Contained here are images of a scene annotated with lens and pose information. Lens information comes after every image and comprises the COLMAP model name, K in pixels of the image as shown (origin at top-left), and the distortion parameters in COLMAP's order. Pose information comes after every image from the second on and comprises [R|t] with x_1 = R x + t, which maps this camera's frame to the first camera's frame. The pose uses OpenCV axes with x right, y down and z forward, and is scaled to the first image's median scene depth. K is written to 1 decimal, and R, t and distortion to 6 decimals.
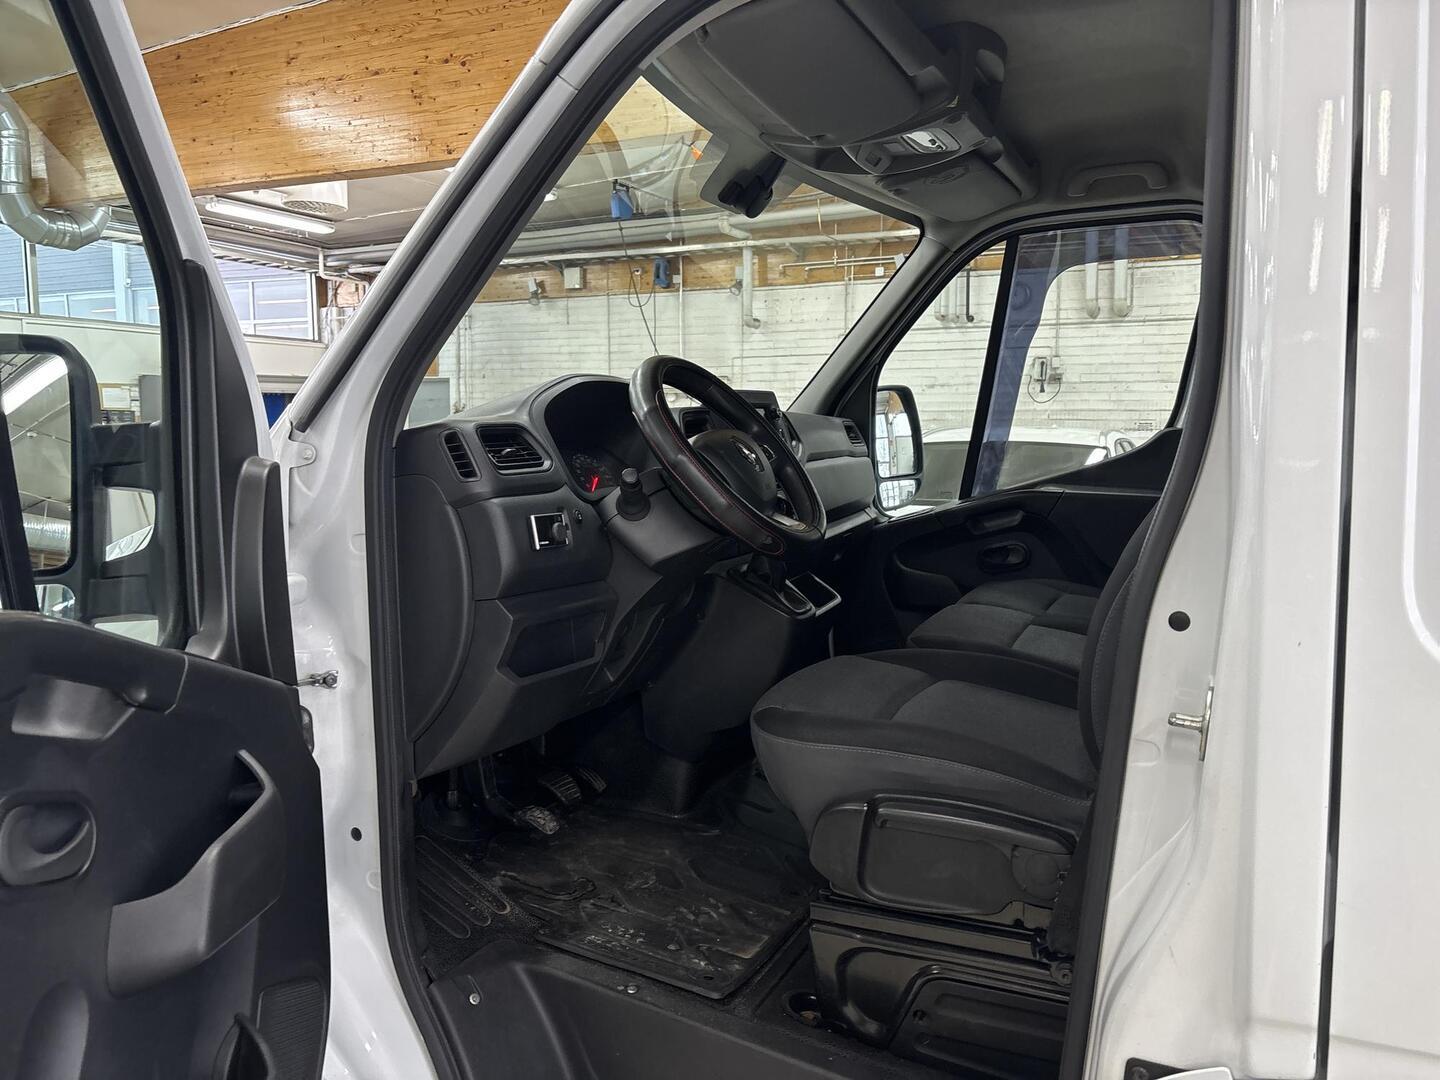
lens RADIAL K [[1090.6, 0, 720.3], [0, 1090.6, 541.4], [0, 0, 1]] dist [0.038558, -0.054767]
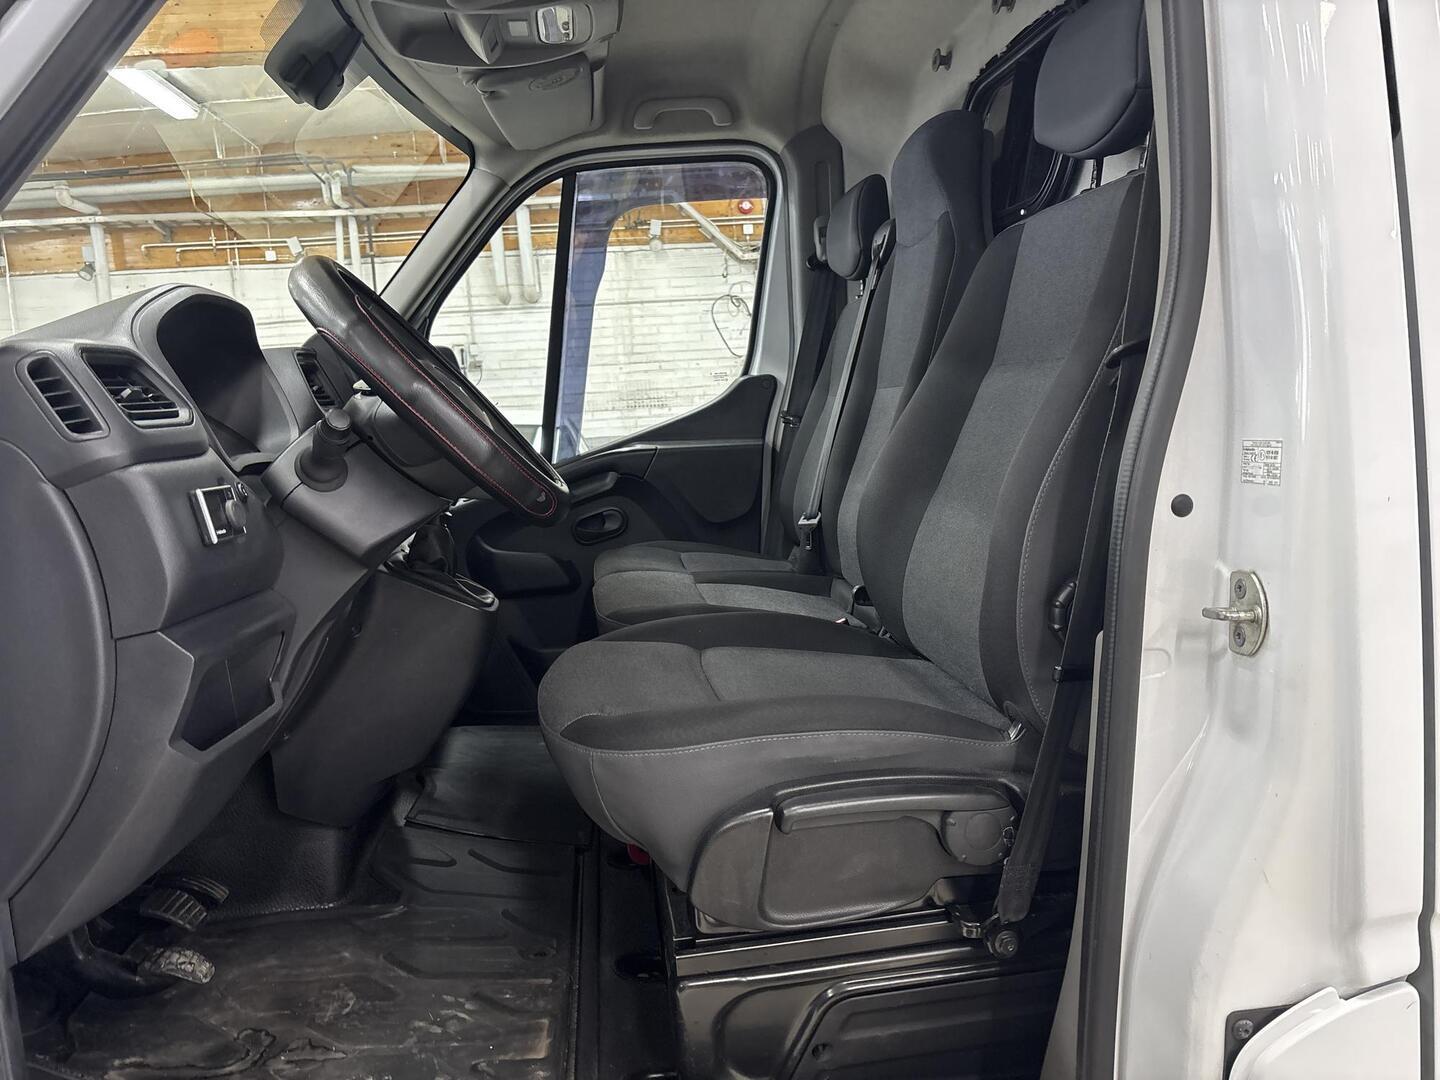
lens RADIAL K [[1090.6, 0, 719.7], [0, 1090.6, 536.7], [0, 0, 1]] dist [0.038558, -0.054767]
pose [[0.848121, -0.116062, 0.516934, -0.188011], [0.118816, 0.992524, 0.027902, 0.015760], [-0.516308, 0.037756, 0.855570, 0.236972]]
